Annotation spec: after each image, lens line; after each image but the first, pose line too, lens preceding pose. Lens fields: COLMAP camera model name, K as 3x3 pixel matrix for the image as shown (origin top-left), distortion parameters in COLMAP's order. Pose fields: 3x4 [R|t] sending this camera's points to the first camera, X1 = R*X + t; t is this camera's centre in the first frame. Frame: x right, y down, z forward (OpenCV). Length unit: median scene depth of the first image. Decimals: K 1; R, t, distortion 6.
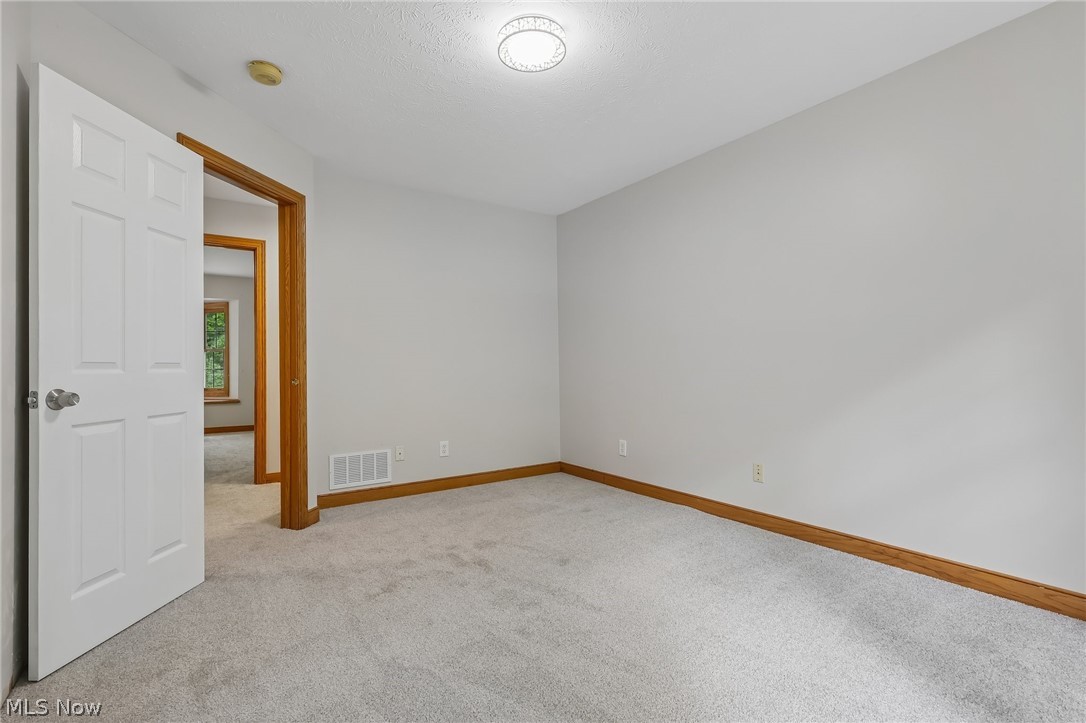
lens RADIAL K [[505.1, 0, 541.1], [0, 505.1, 355.7], [0, 0, 1]] dist [-0.000810, -0.000200]
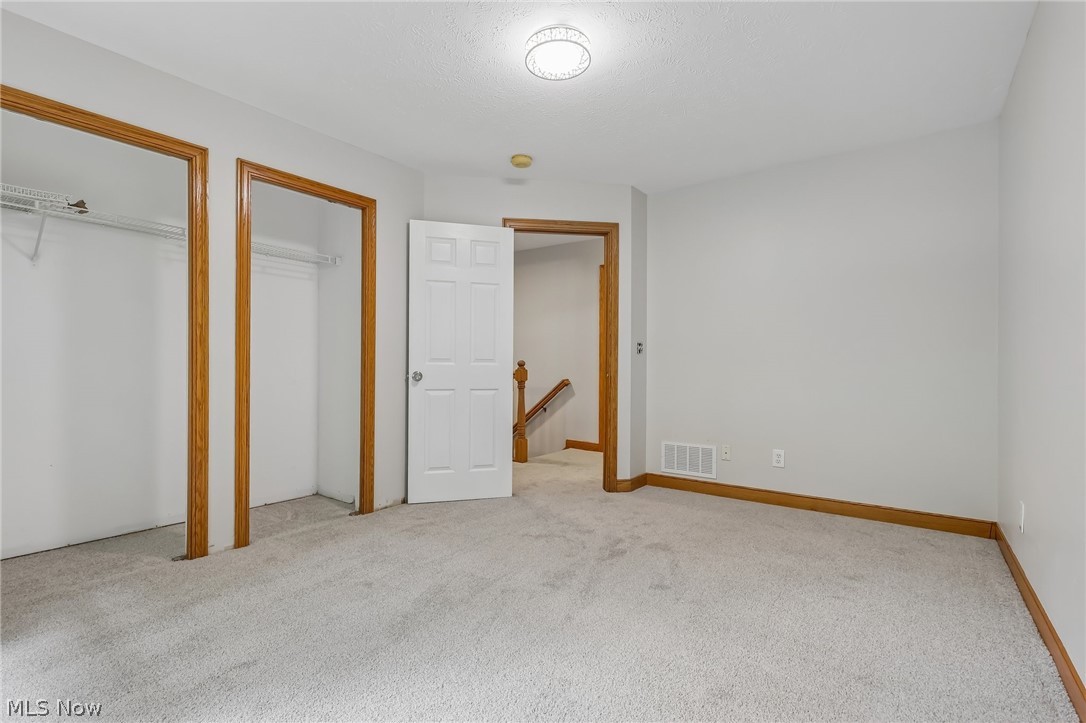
lens RADIAL K [[512.3, 0, 538.6], [0, 512.3, 360.5], [0, 0, 1]] dist [-0.001129, -0.000033]
pose [[0.327401, 0.000080, -0.944885, 0.766392], [0.010770, 0.999935, 0.003816, 0.011491], [0.944824, -0.011426, 0.327379, 0.483797]]
